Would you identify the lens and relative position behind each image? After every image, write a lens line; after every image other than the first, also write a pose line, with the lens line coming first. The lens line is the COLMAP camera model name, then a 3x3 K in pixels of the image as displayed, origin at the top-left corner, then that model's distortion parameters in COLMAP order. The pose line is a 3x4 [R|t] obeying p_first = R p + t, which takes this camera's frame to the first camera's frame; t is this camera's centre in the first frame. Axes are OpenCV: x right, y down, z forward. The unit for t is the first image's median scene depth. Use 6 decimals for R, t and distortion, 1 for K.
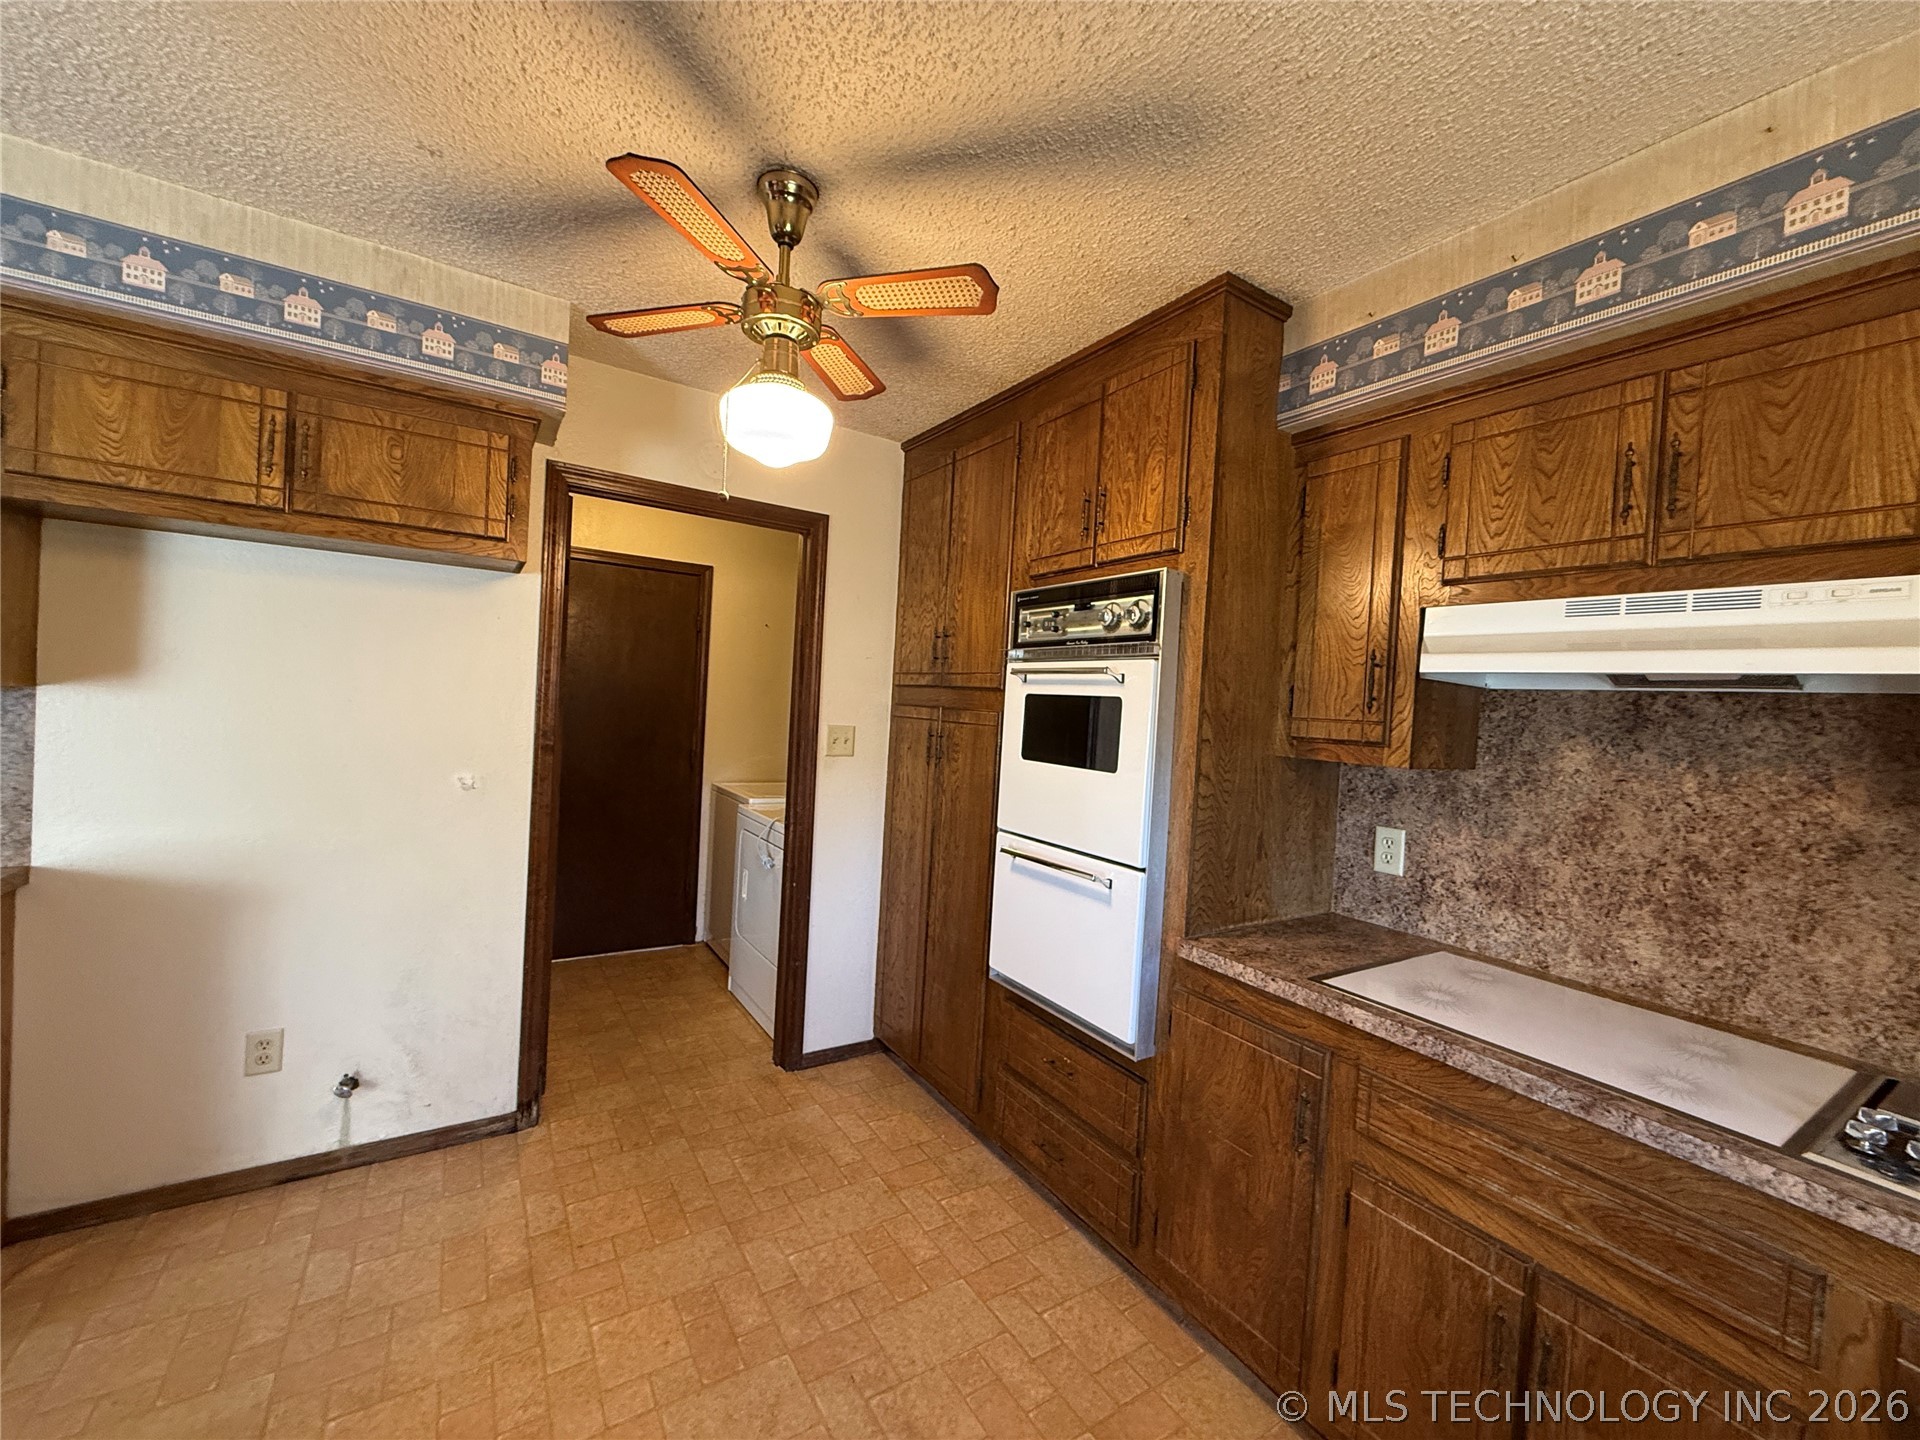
lens RADIAL K [[766.0, 0, 953.2], [0, 766.0, 724.3], [0, 0, 1]] dist [-0.001114, 0.000145]
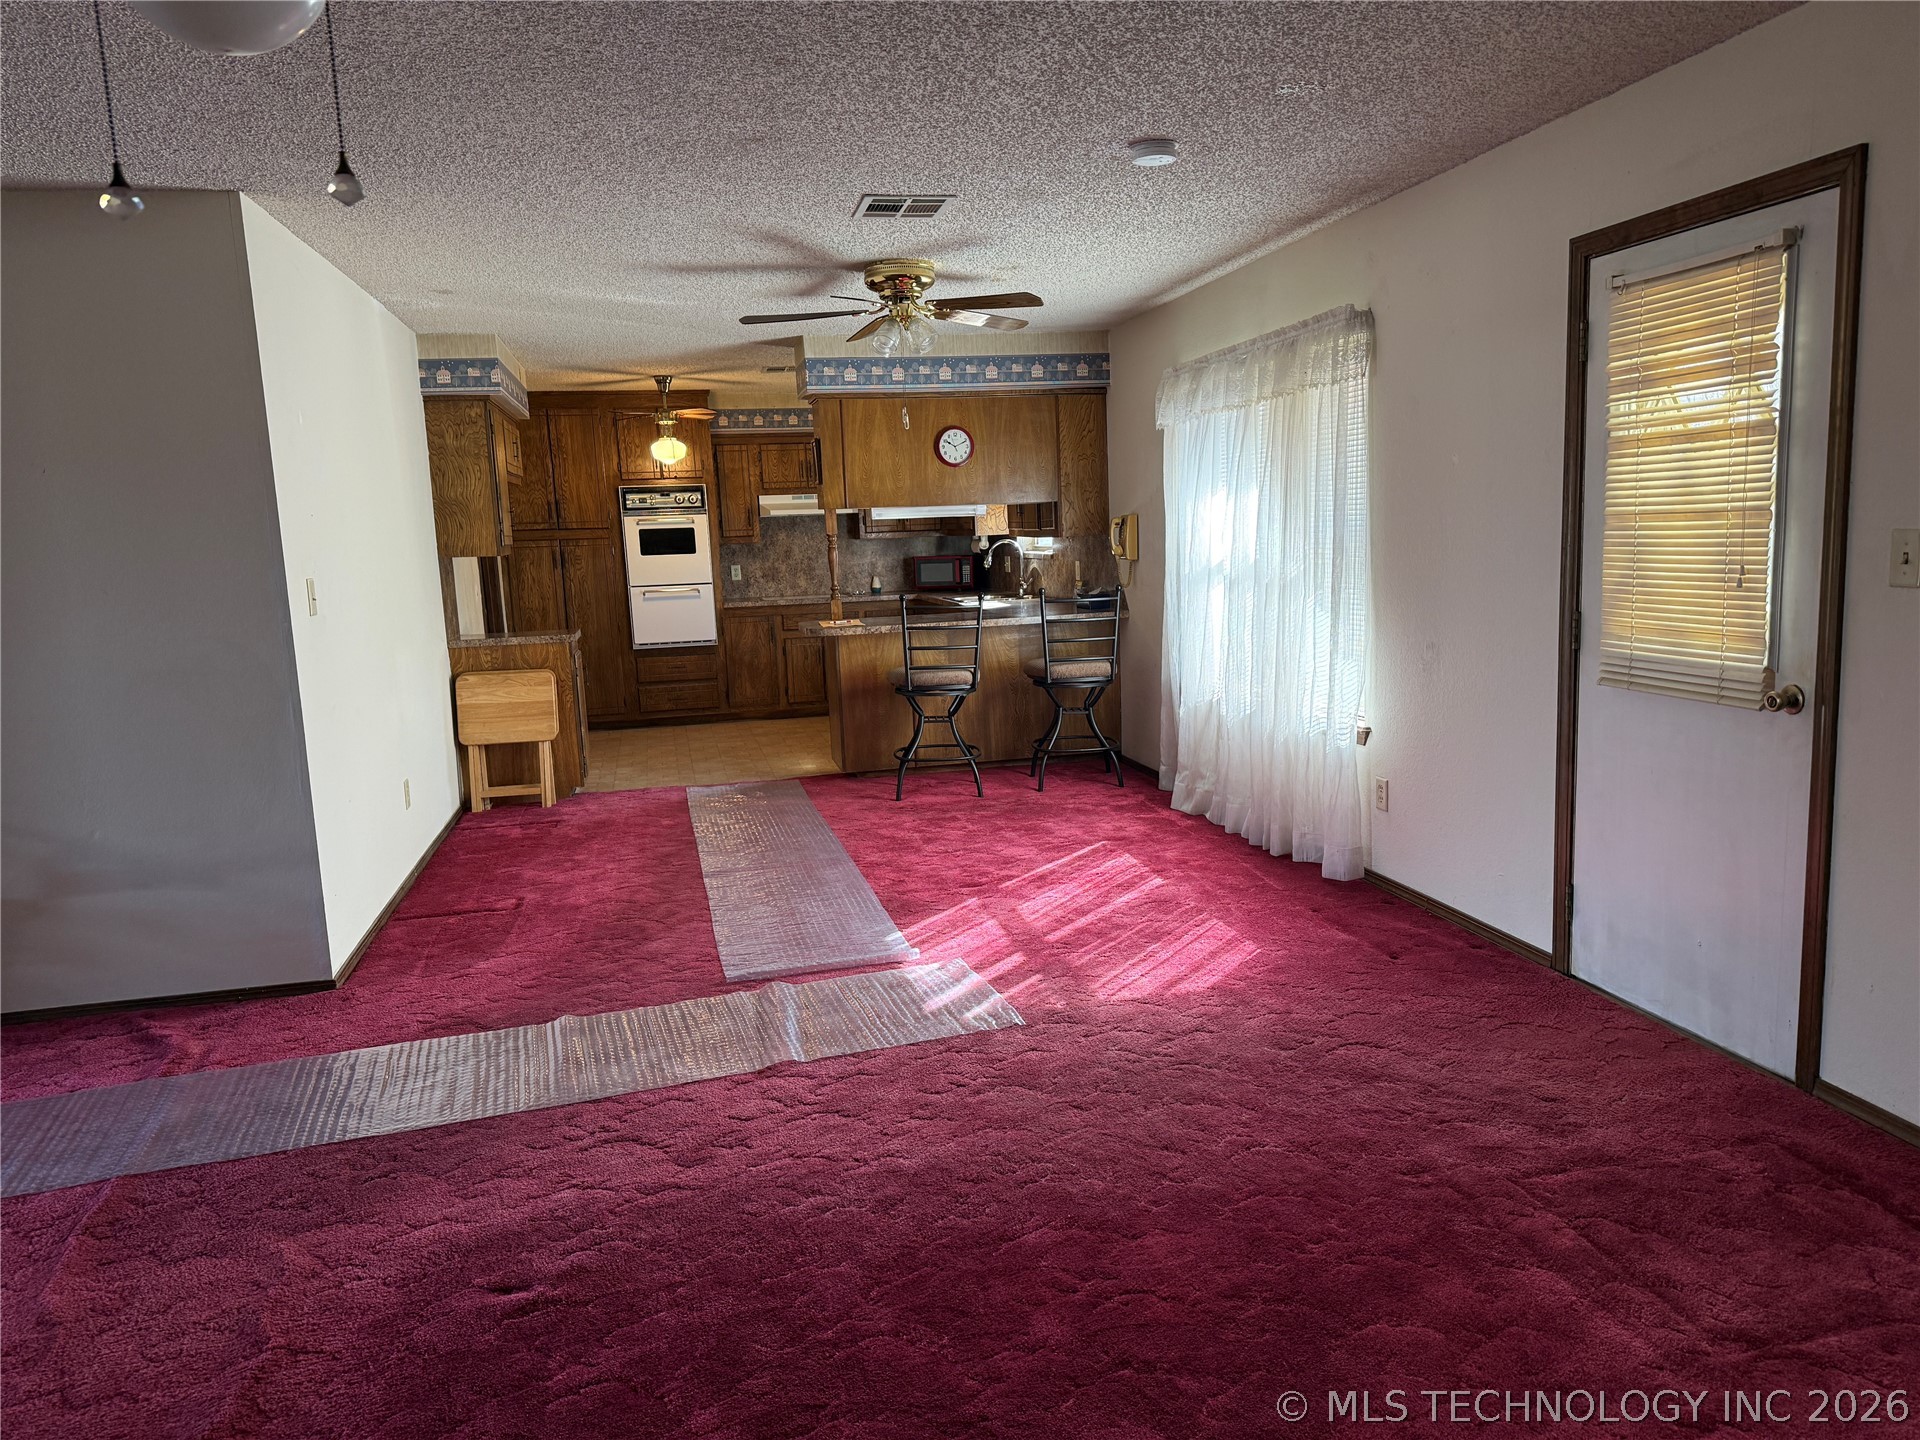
lens RADIAL K [[1310.1, 0, 960.0], [0, 1310.1, 720.0], [0, 0, 1]] dist [0.004248, 0.001277]
pose [[0.332866, -0.205053, 0.920410, -4.370345], [0.076753, 0.978724, 0.190287, -0.197701], [-0.939845, 0.007304, 0.341522, -1.736237]]
